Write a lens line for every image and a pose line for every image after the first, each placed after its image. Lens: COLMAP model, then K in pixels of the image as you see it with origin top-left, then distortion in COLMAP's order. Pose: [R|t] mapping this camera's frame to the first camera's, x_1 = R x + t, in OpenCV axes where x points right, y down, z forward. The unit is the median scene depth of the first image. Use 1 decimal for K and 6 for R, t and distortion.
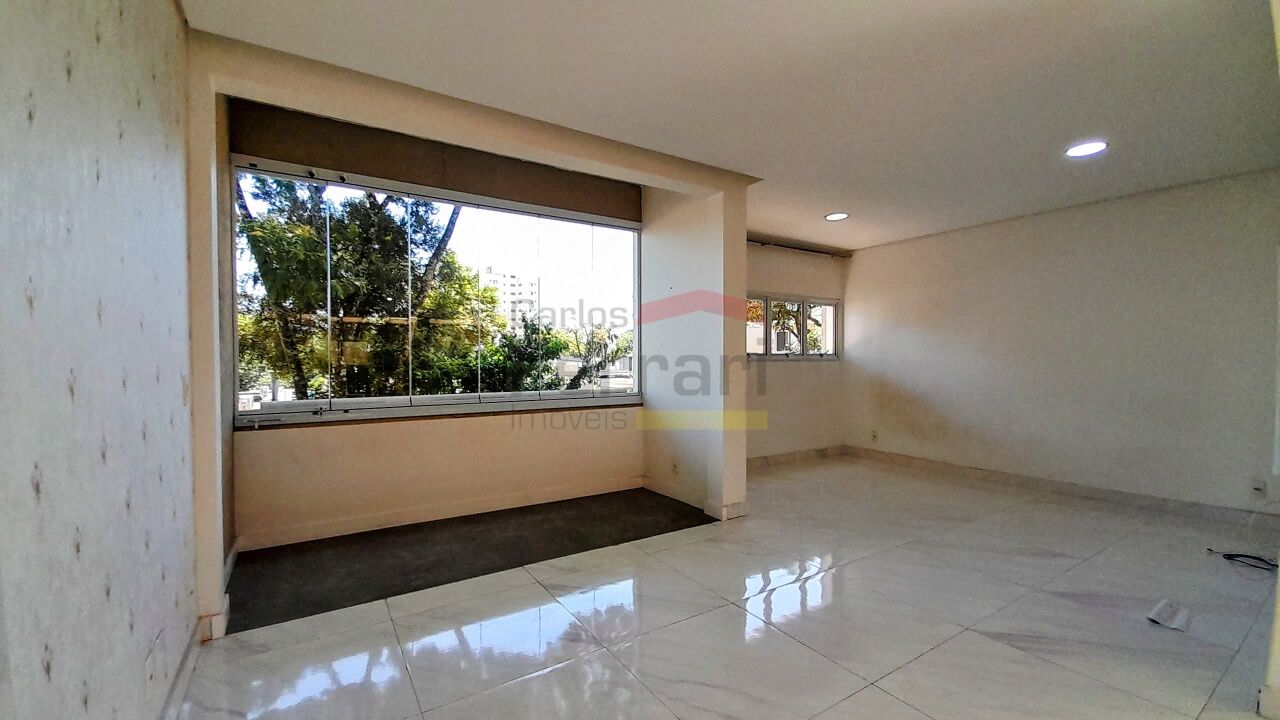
lens RADIAL K [[475.4, 0, 640.0], [0, 475.4, 360.0], [0, 0, 1]] dist [0.000816, -0.011708]
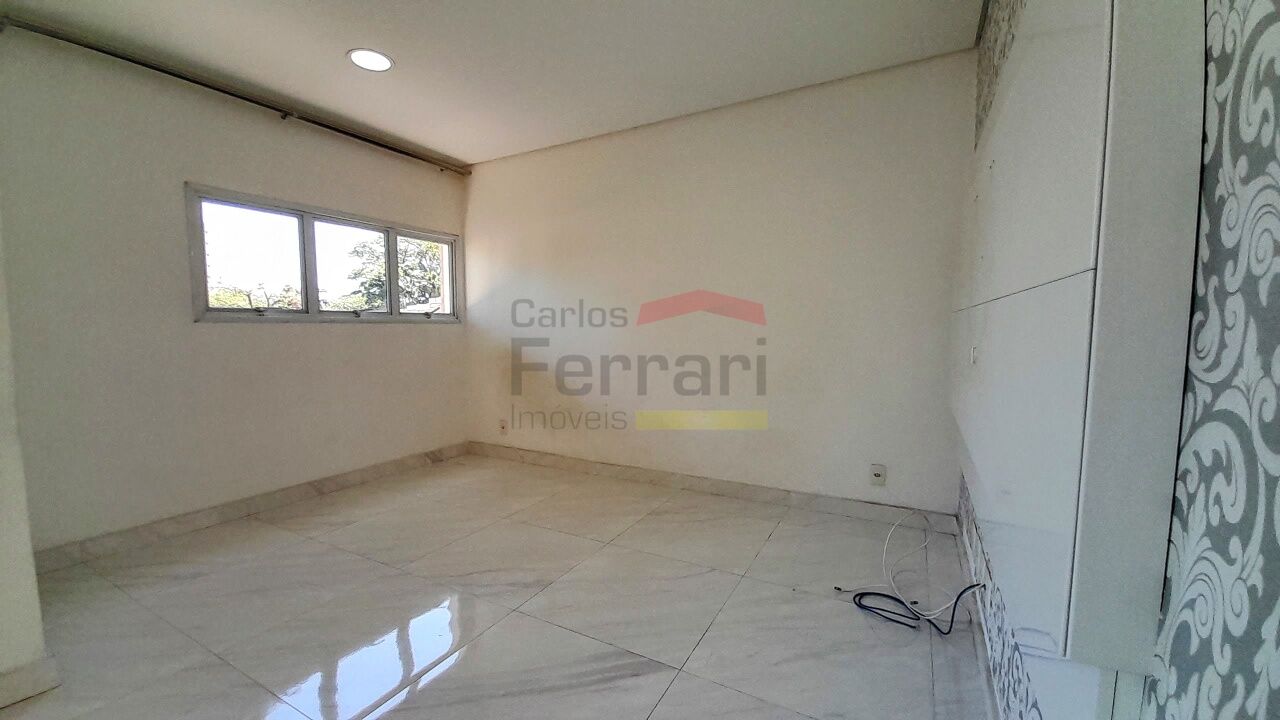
lens RADIAL K [[475.4, 0, 640.0], [0, 475.4, 360.0], [0, 0, 1]] dist [0.000816, -0.011708]
pose [[0.865541, -0.033257, 0.499732, 0.299907], [0.002092, 0.998024, 0.062794, 0.011929], [-0.500833, -0.053305, 0.863901, 0.257865]]
